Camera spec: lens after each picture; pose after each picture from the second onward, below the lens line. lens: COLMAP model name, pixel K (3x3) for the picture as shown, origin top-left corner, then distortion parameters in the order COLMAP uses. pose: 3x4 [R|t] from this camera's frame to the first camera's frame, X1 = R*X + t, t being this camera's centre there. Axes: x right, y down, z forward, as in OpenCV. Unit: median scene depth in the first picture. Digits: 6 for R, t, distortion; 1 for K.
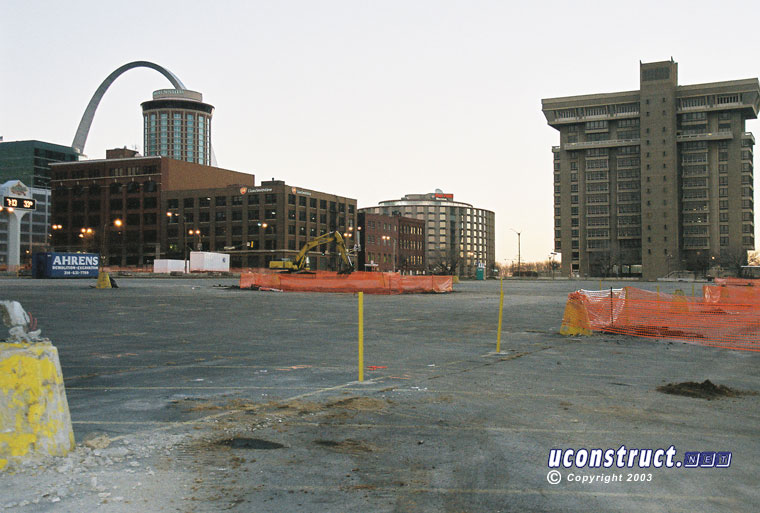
lens RADIAL K [[864.0, 0, 391.6], [0, 864.0, 255.1], [0, 0, 1]] dist [-0.026546, 0.378170]
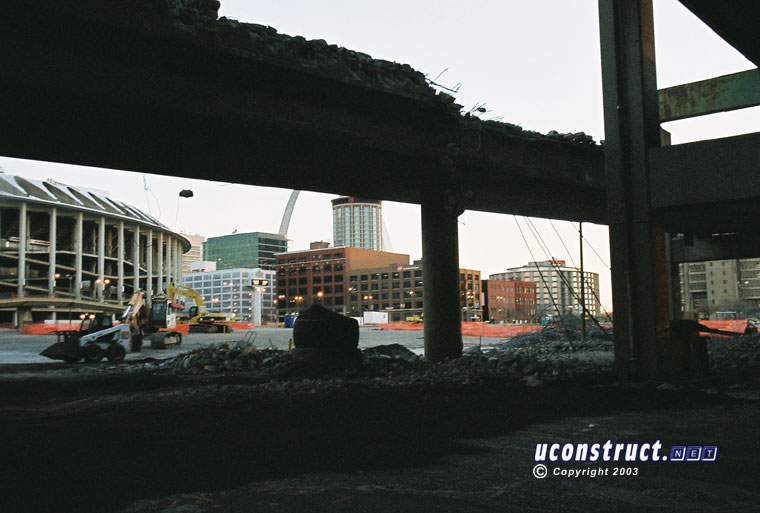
lens RADIAL K [[850.4, 0, 401.8], [0, 850.4, 257.1], [0, 0, 1]] dist [0.002092, 0.396986]
pose [[0.980334, -0.034416, -0.194321, 0.108714], [0.022843, 0.997846, -0.061486, -0.004659], [0.196019, 0.055838, 0.979009, -0.400339]]
